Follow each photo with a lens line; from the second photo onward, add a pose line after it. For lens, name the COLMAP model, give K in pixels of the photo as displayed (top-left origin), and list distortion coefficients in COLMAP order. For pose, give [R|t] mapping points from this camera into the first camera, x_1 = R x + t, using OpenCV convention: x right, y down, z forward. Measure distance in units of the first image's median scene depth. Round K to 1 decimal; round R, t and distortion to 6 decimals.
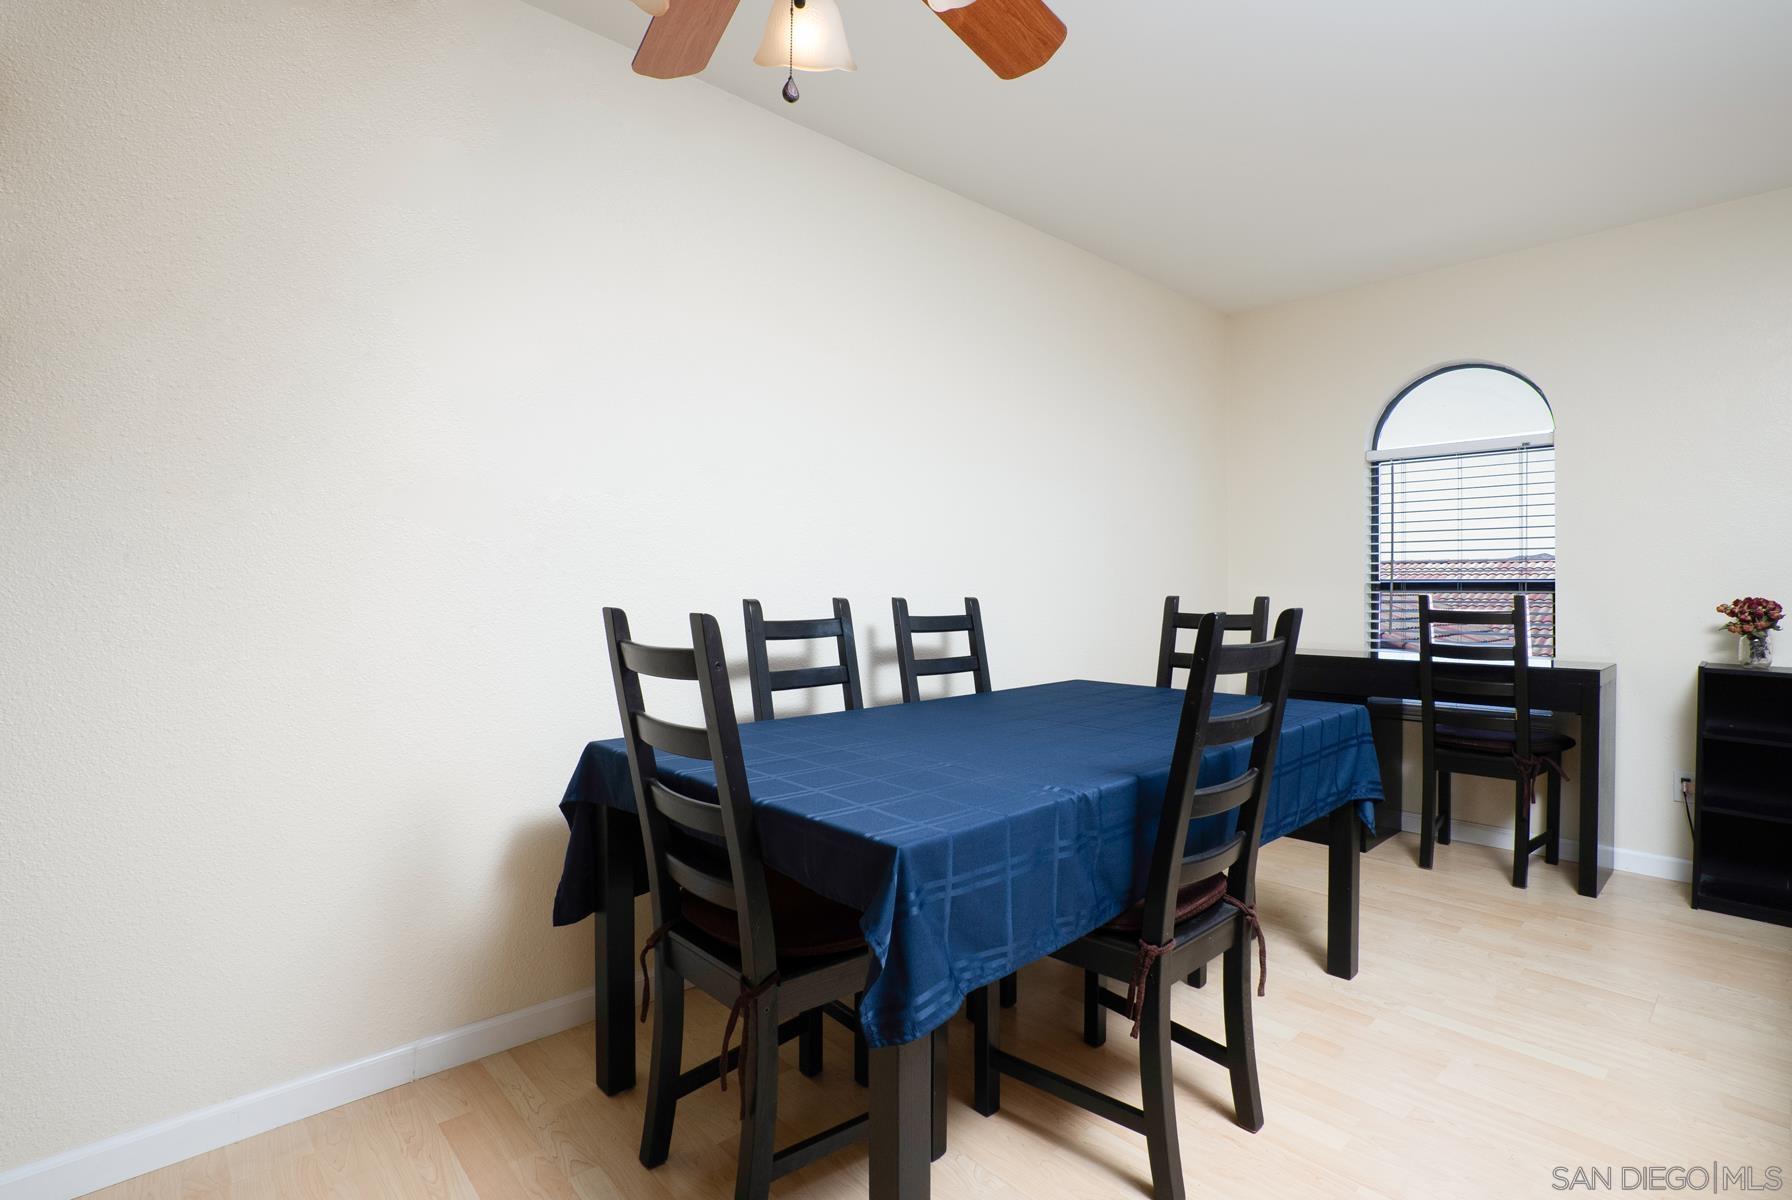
lens RADIAL K [[837.4, 0, 896.0], [0, 837.4, 600.0], [0, 0, 1]] dist [-0.068540, 0.029995]
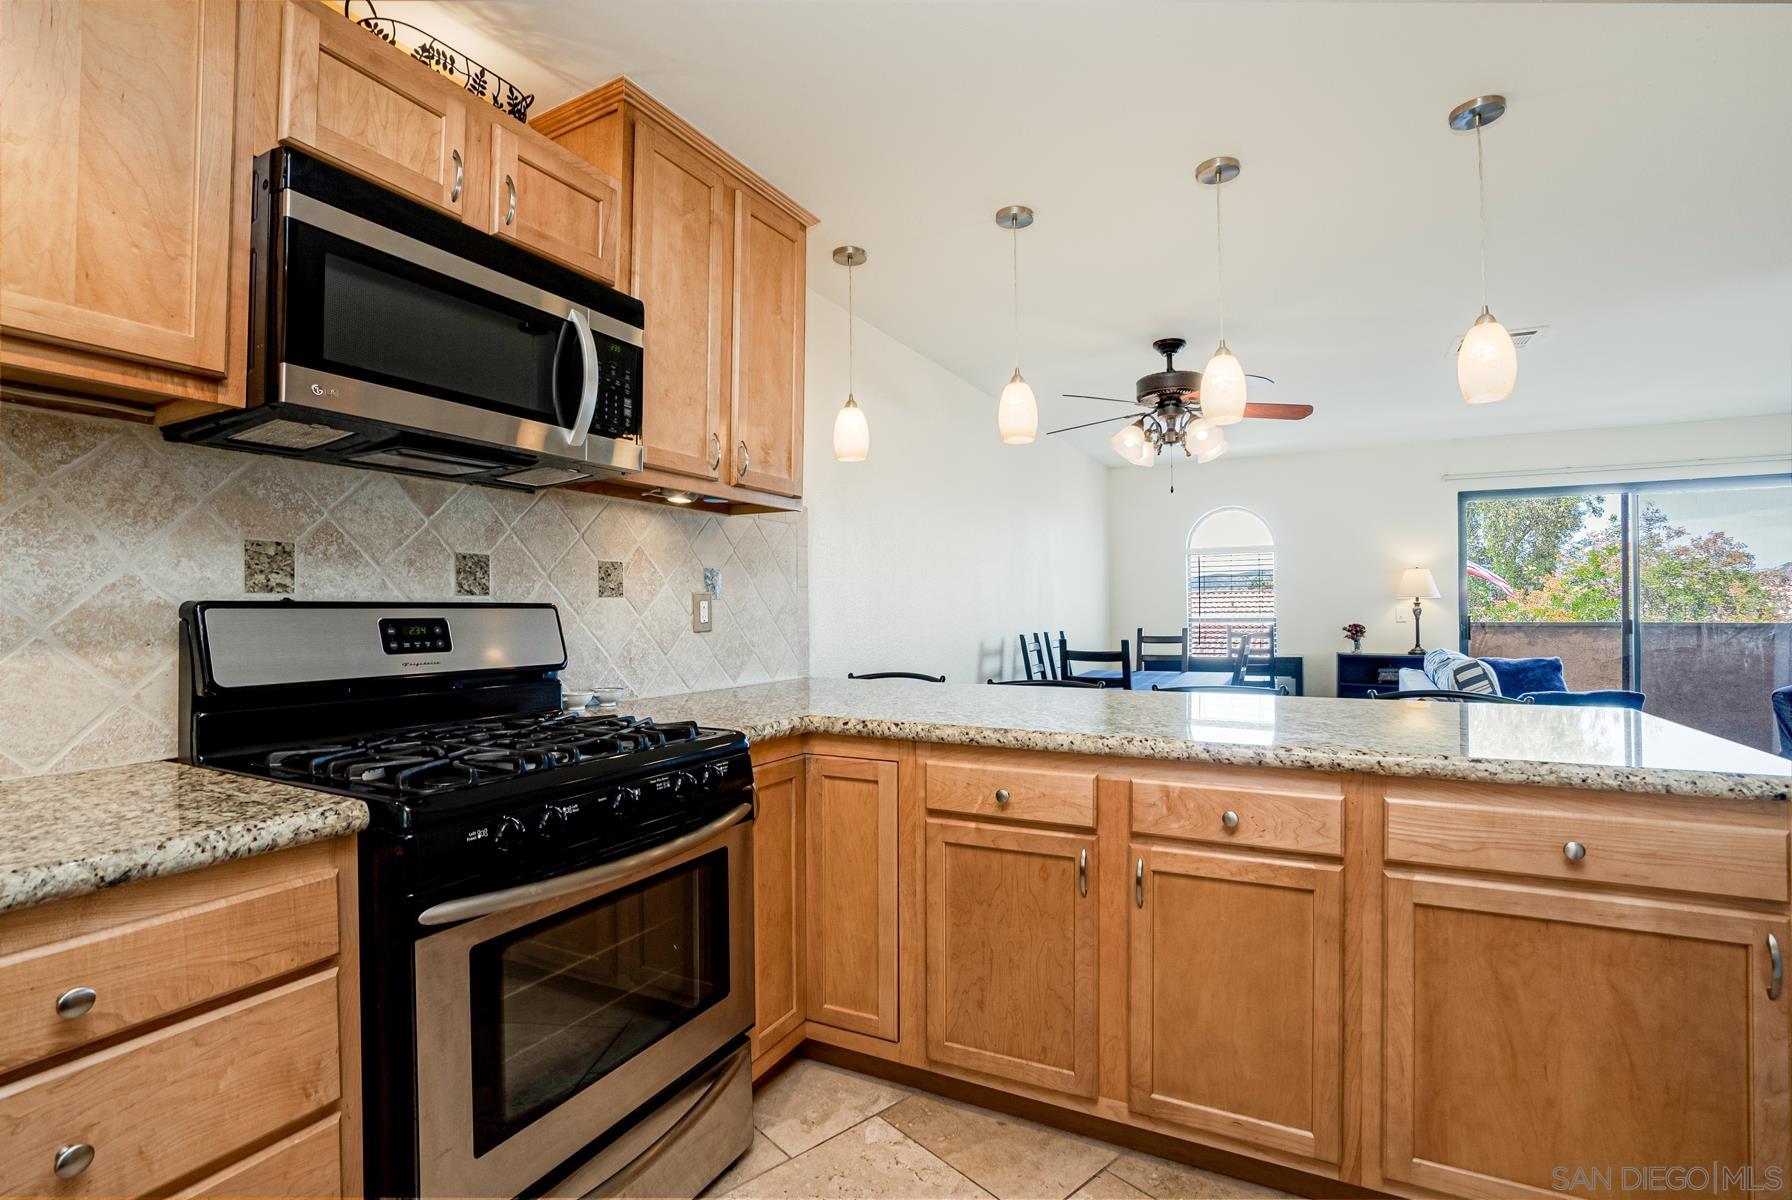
lens RADIAL K [[837.4, 0, 896.0], [0, 837.4, 600.0], [0, 0, 1]] dist [-0.068540, 0.029995]
pose [[0.938749, -0.003797, 0.344580, -0.998017], [0.016554, 0.999282, -0.034089, -0.013176], [-0.344204, 0.037705, 0.938138, -0.781982]]
